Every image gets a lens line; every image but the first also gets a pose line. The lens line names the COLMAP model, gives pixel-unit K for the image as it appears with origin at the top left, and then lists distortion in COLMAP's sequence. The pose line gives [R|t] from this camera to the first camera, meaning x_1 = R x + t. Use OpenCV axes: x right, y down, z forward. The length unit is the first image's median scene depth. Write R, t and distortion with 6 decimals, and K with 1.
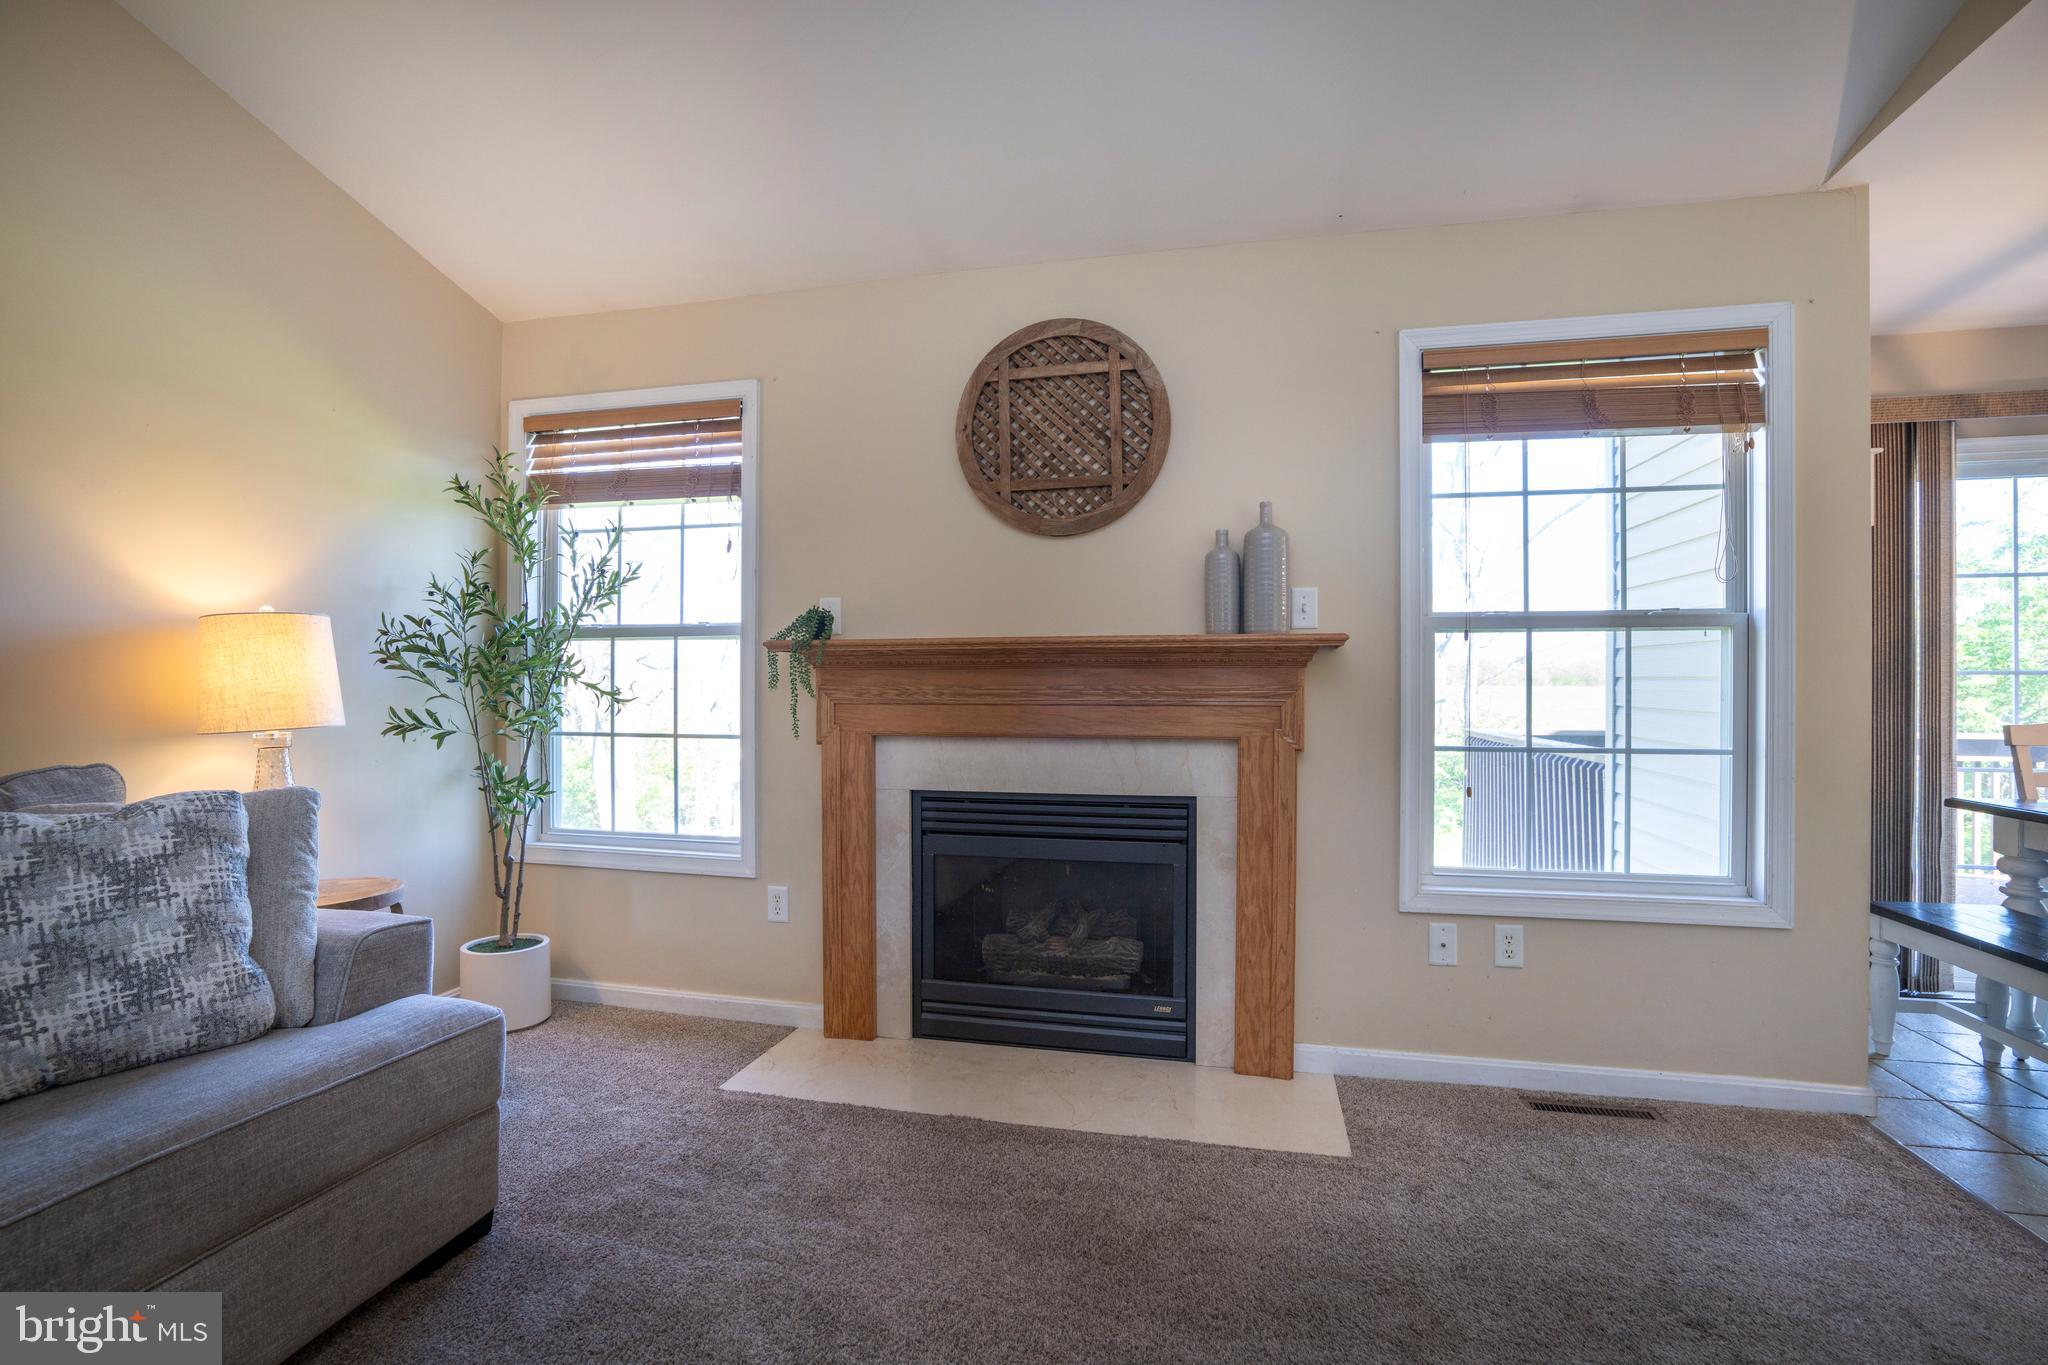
lens RADIAL K [[944.6, 0, 1019.7], [0, 944.6, 686.4], [0, 0, 1]] dist [-0.060697, 0.024922]
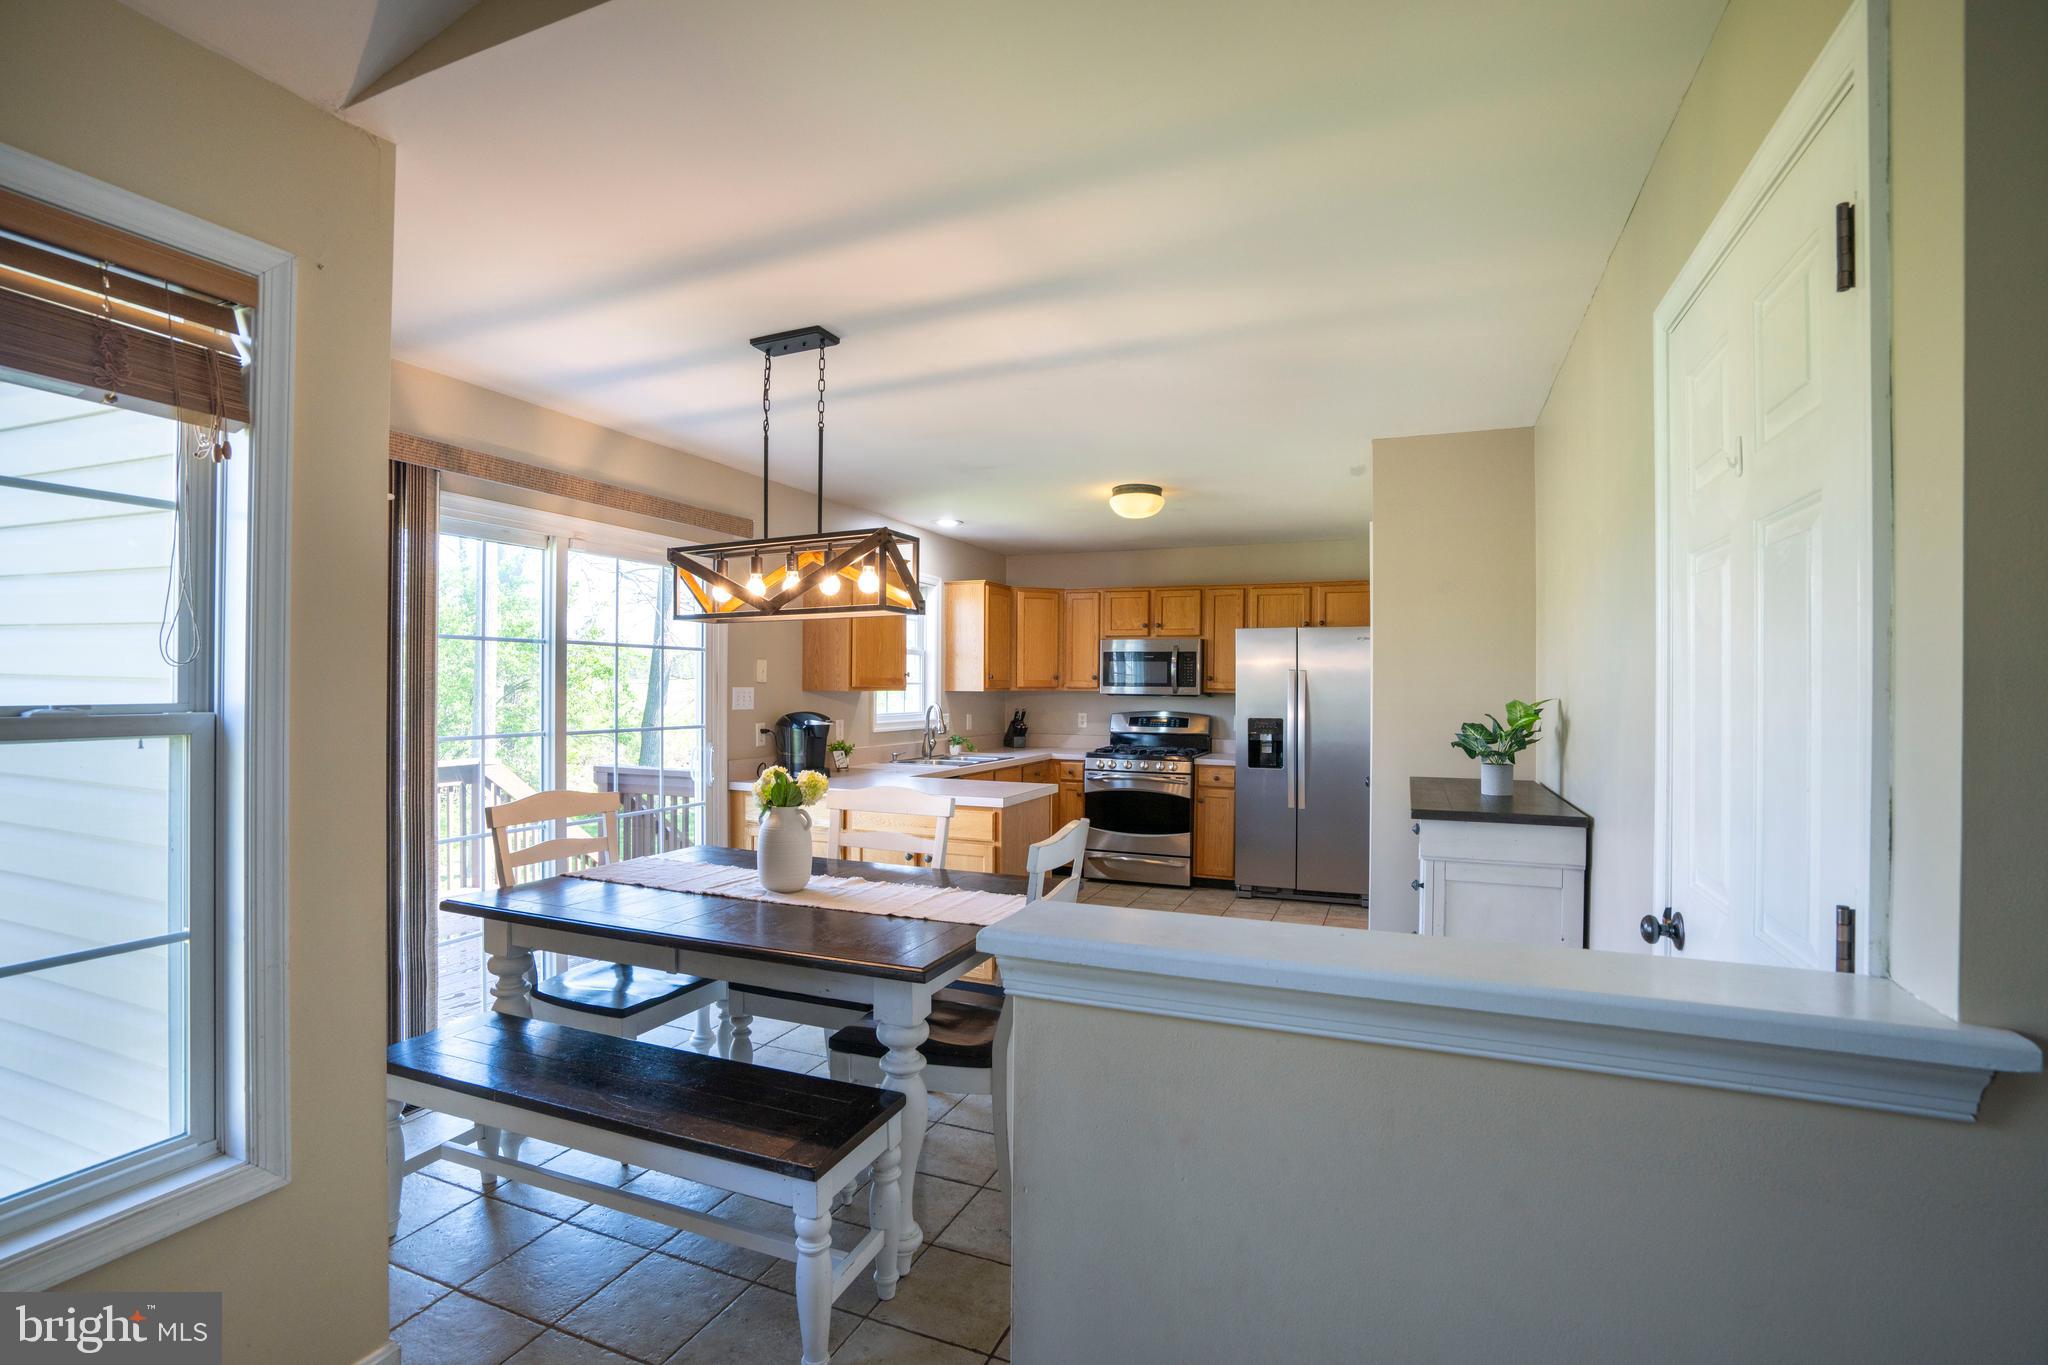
lens RADIAL K [[944.6, 0, 1019.7], [0, 944.6, 686.4], [0, 0, 1]] dist [-0.060697, 0.024922]
pose [[0.167444, -0.000298, 0.985882, 0.226622], [-0.007527, 0.999970, 0.001581, -0.090375], [-0.985853, -0.007685, 0.167437, 0.297565]]
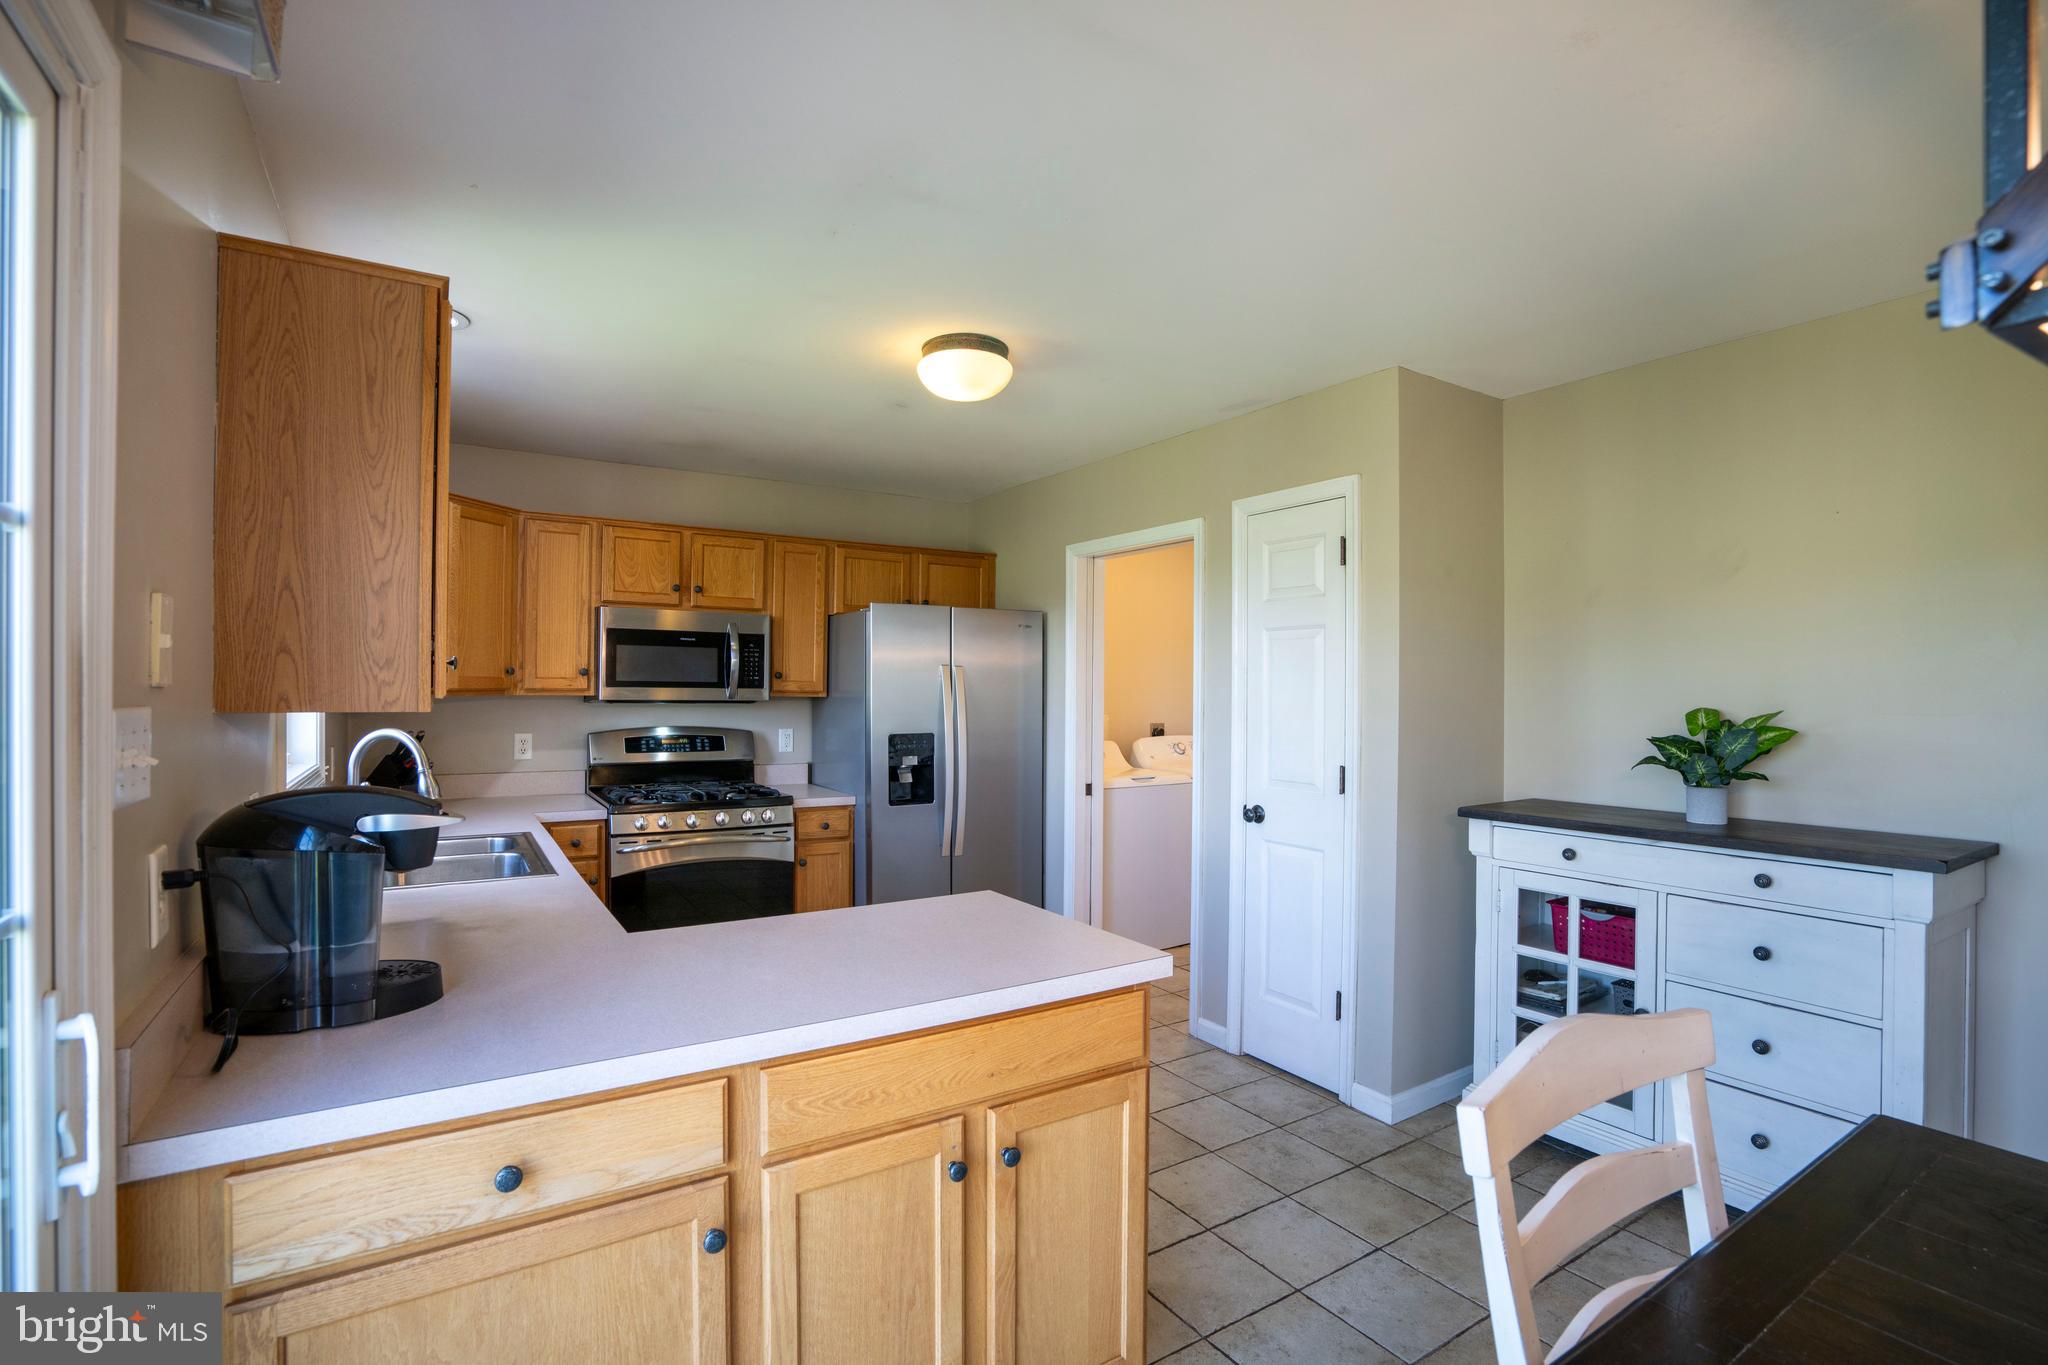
lens RADIAL K [[944.6, 0, 1019.7], [0, 944.6, 686.4], [0, 0, 1]] dist [-0.060697, 0.024922]
pose [[-0.715535, -0.005724, 0.698554, 1.286412], [-0.009047, 0.999959, -0.001073, -0.094073], [-0.698519, -0.007087, -0.715557, 1.086653]]
